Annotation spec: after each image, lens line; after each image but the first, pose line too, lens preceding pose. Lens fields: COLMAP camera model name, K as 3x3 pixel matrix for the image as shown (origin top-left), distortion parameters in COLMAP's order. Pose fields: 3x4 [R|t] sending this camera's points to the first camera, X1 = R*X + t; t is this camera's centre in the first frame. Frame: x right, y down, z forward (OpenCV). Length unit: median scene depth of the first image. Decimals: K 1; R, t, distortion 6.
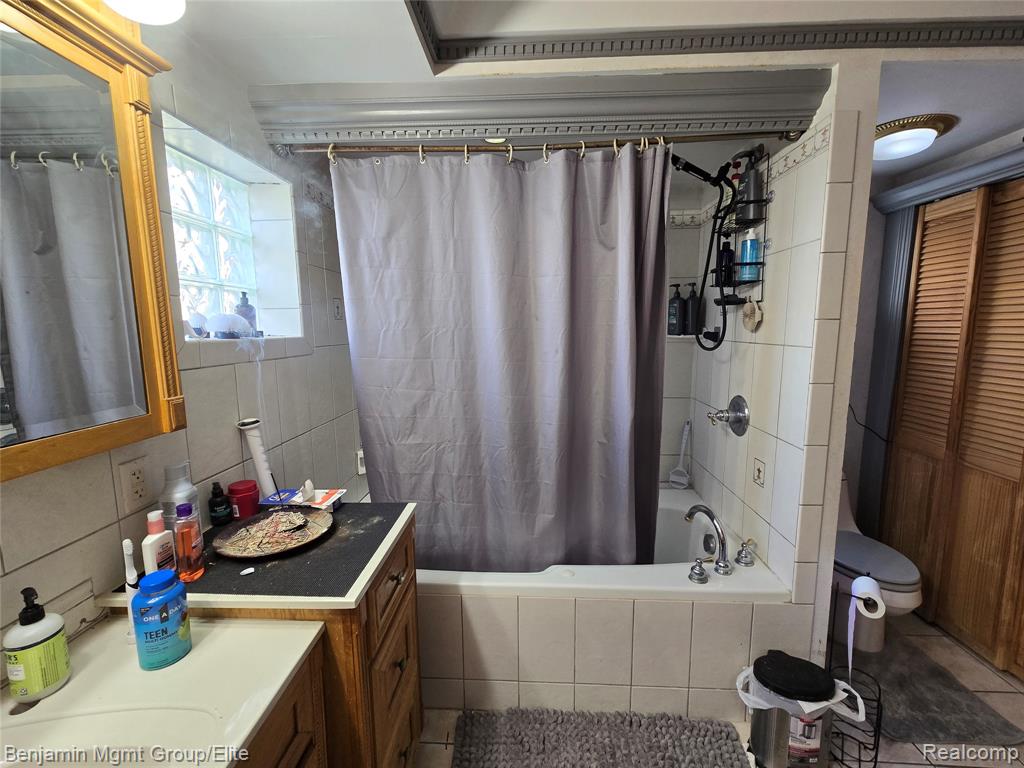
lens RADIAL K [[423.3, 0, 516.1], [0, 423.3, 381.7], [0, 0, 1]] dist [-0.001270, 0.001091]
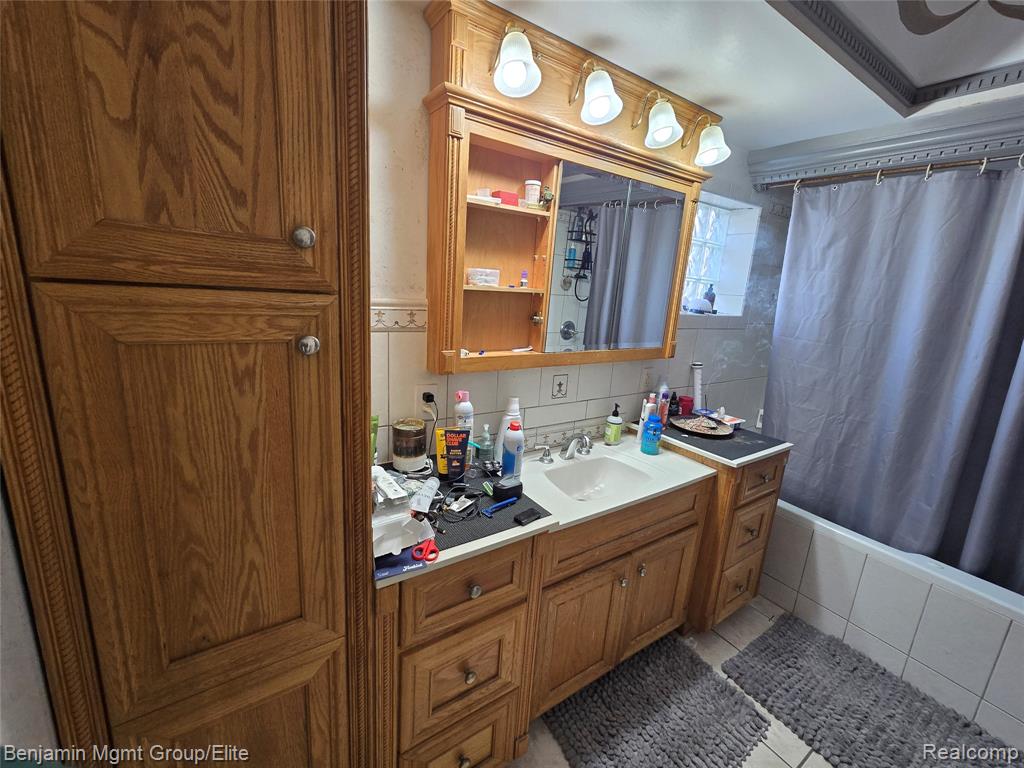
lens RADIAL K [[423.3, 0, 515.8], [0, 423.3, 382.5], [0, 0, 1]] dist [-0.001270, 0.001091]
pose [[0.590393, 0.229108, -0.773916, 0.262884], [-0.176473, 0.972308, 0.153214, 0.035200], [0.787587, 0.046118, 0.614475, -0.602721]]
